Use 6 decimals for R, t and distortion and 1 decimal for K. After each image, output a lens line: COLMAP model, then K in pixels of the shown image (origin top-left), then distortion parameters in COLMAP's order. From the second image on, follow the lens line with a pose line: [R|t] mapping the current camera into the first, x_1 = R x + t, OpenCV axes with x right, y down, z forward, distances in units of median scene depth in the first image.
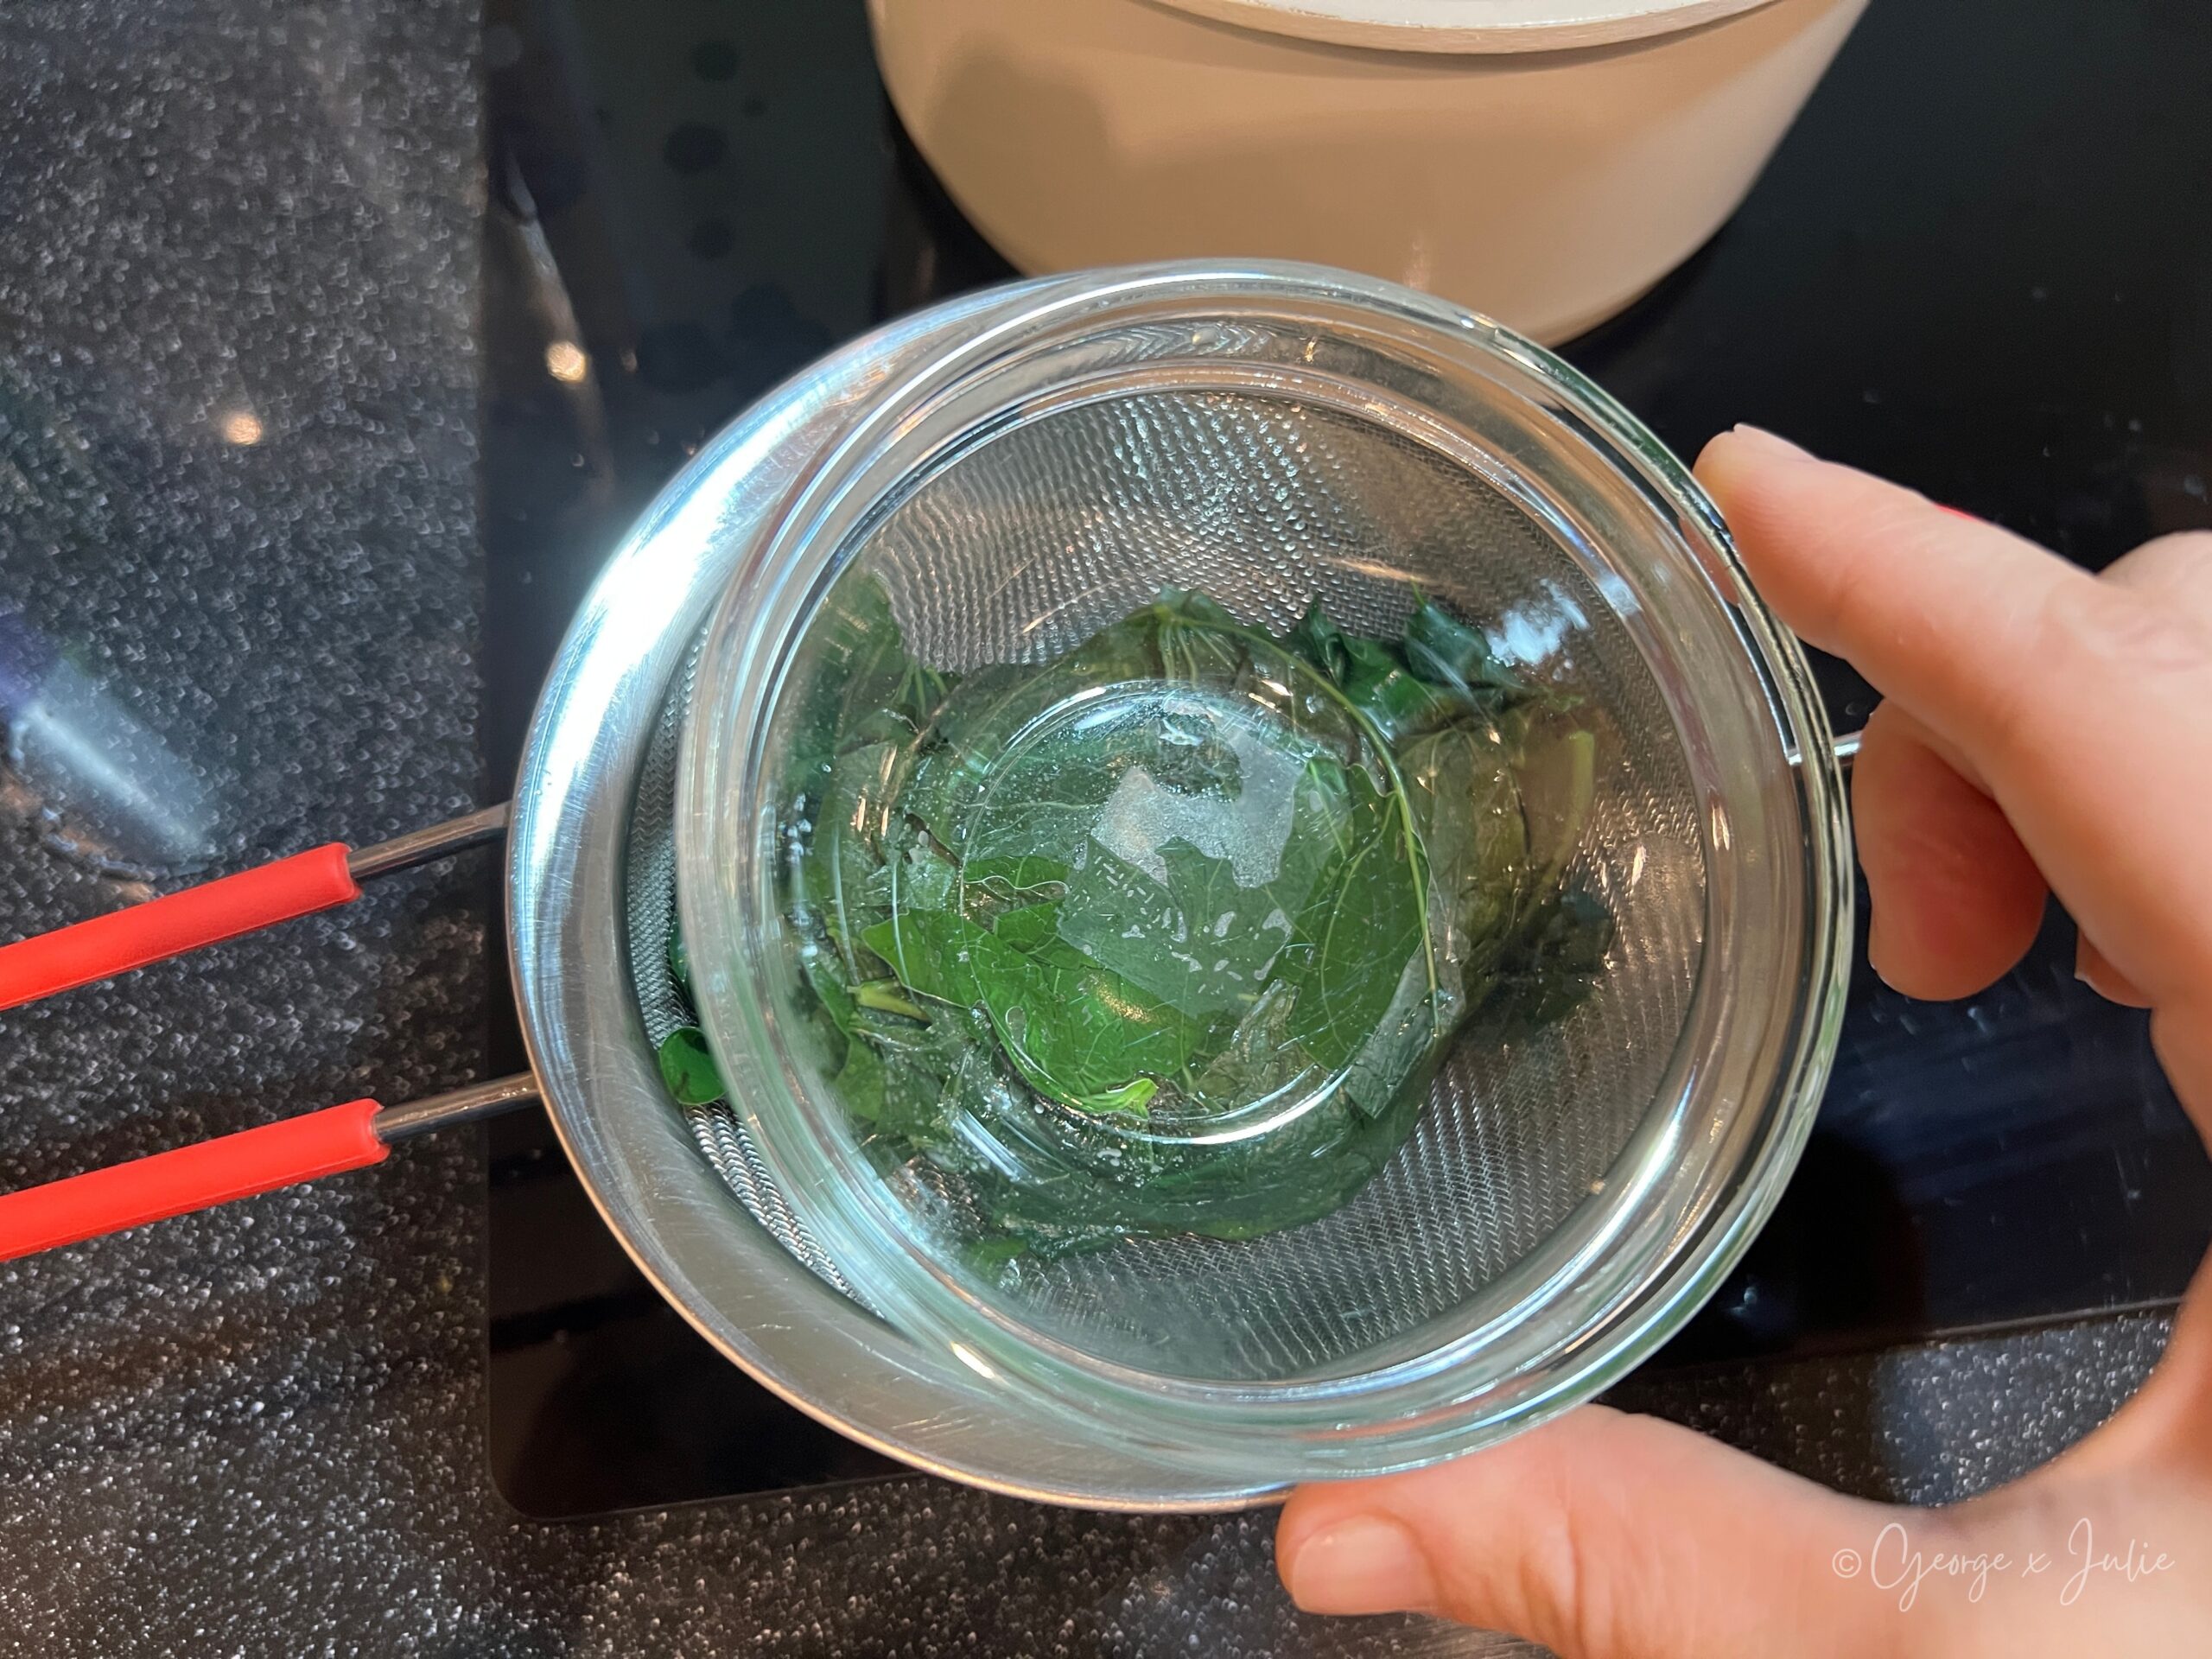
lens RADIAL K [[1683.2, 0, 1110.1], [0, 1683.2, 827.3], [0, 0, 1]] dist [0.007552, -0.020562]
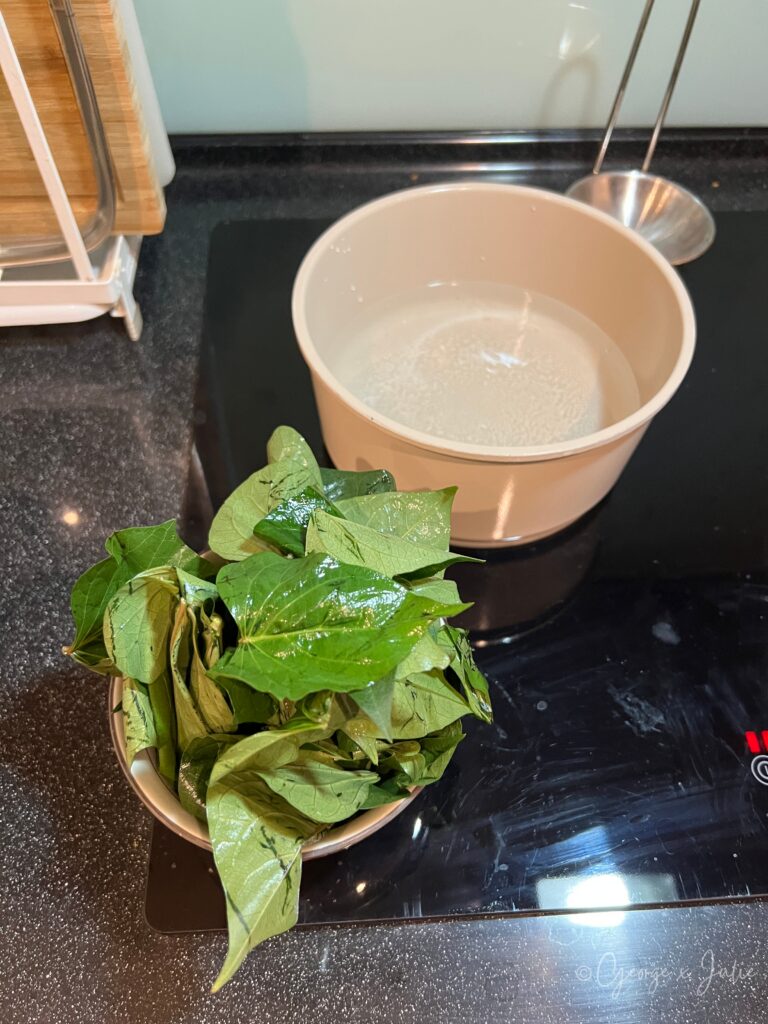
lens RADIAL K [[779.2, 0, 381.3], [0, 779.2, 512.1], [0, 0, 1]] dist [0.007552, -0.020562]
pose [[0.997096, 0.053871, -0.053828, 0.052971], [-0.065064, 0.969929, -0.234531, 0.006223], [0.039575, 0.237352, 0.970617, -0.342018]]
